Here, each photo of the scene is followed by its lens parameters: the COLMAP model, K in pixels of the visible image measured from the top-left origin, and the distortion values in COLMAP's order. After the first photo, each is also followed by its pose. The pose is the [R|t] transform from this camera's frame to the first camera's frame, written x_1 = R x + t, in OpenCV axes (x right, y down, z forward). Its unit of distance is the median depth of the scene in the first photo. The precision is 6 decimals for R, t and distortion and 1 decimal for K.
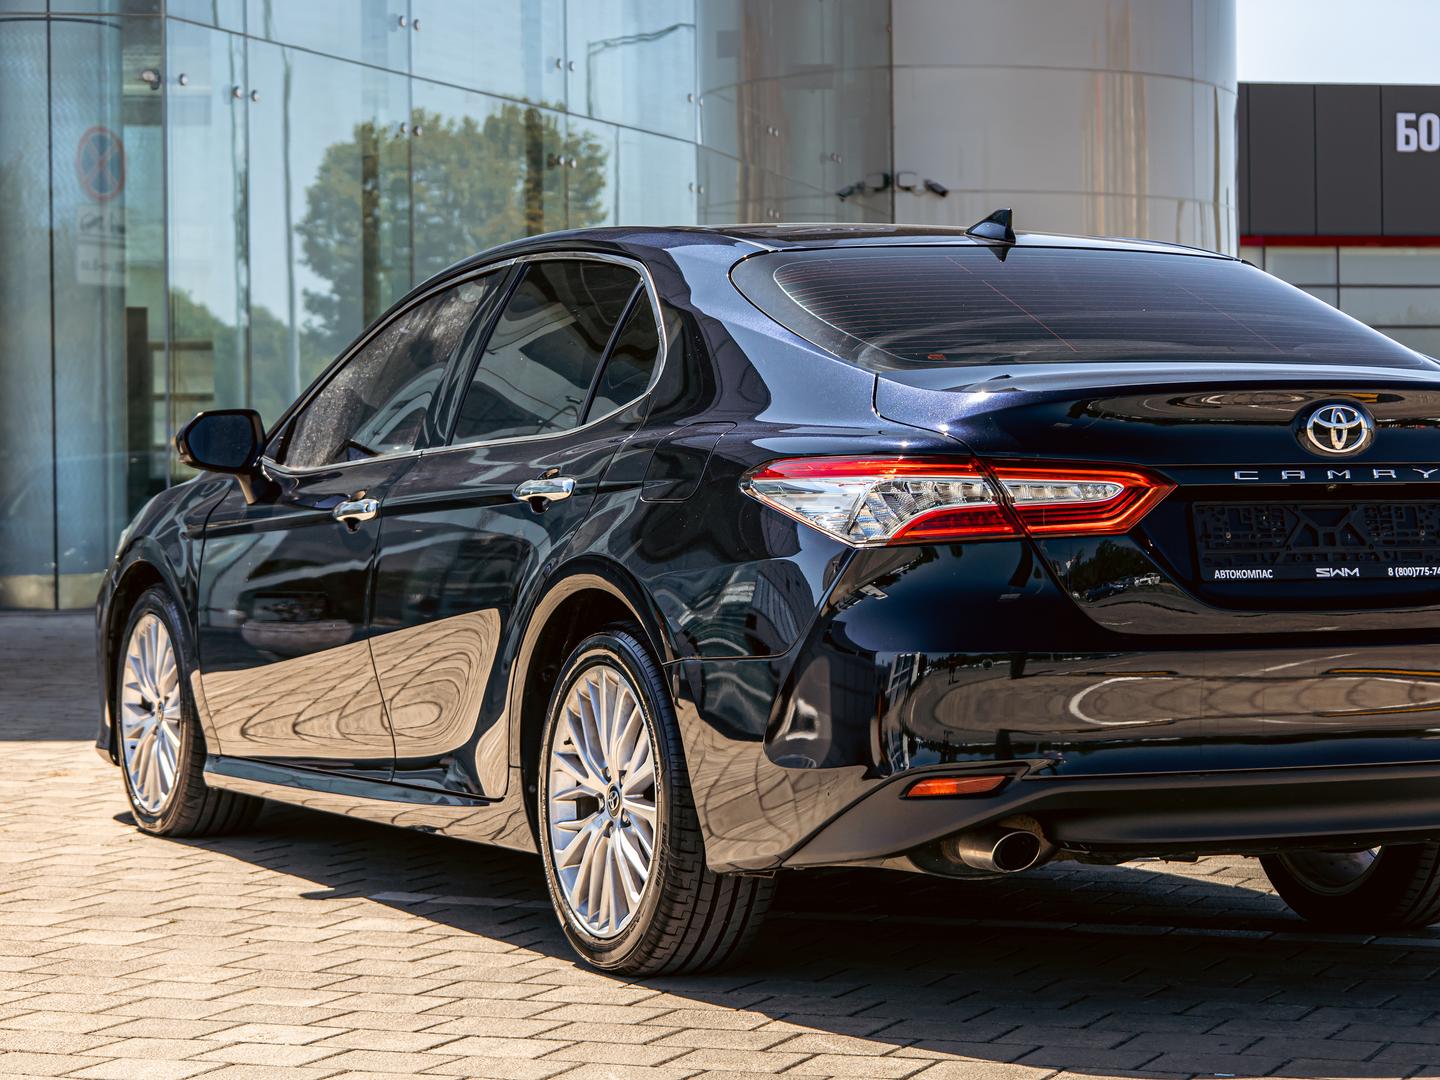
lens RADIAL K [[3762.6, 0, 720.0], [0, 3762.6, 540.0], [0, 0, 1]] dist [-0.096973, 0.495594]
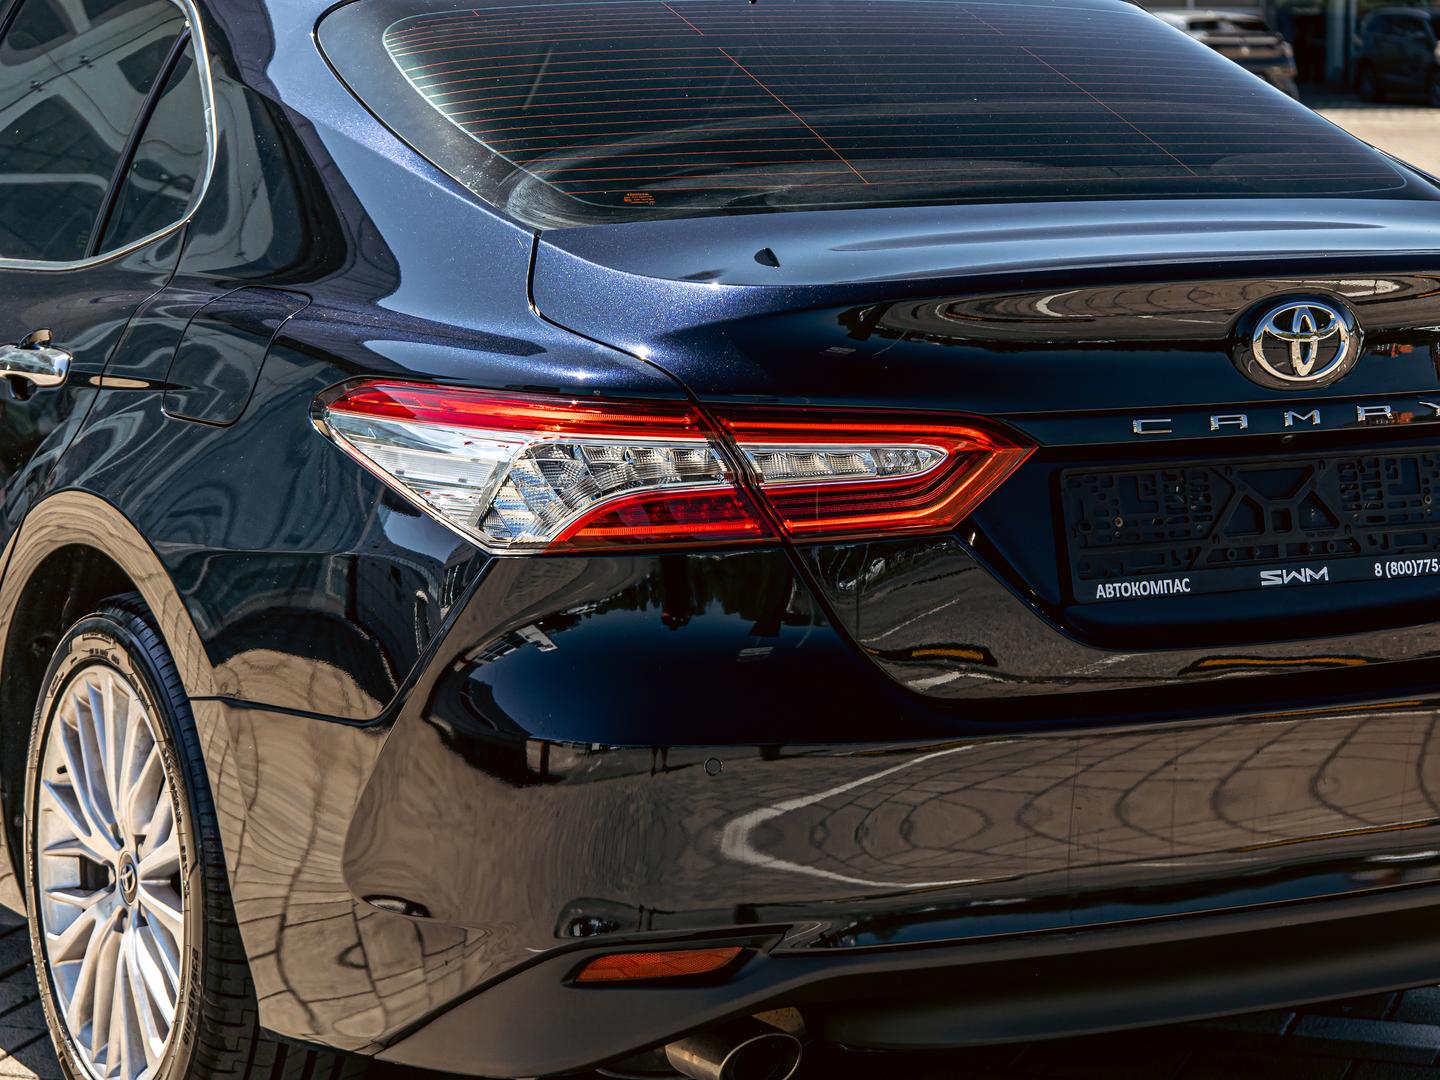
lens RADIAL K [[3762.6, 0, 720.0], [0, 3762.6, 540.0], [0, 0, 1]] dist [-0.096973, 0.495594]
pose [[0.997987, 0.001491, 0.063401, 0.033138], [-0.009288, 0.992381, 0.122855, -0.070145], [-0.062734, -0.123197, 0.990397, 0.402017]]
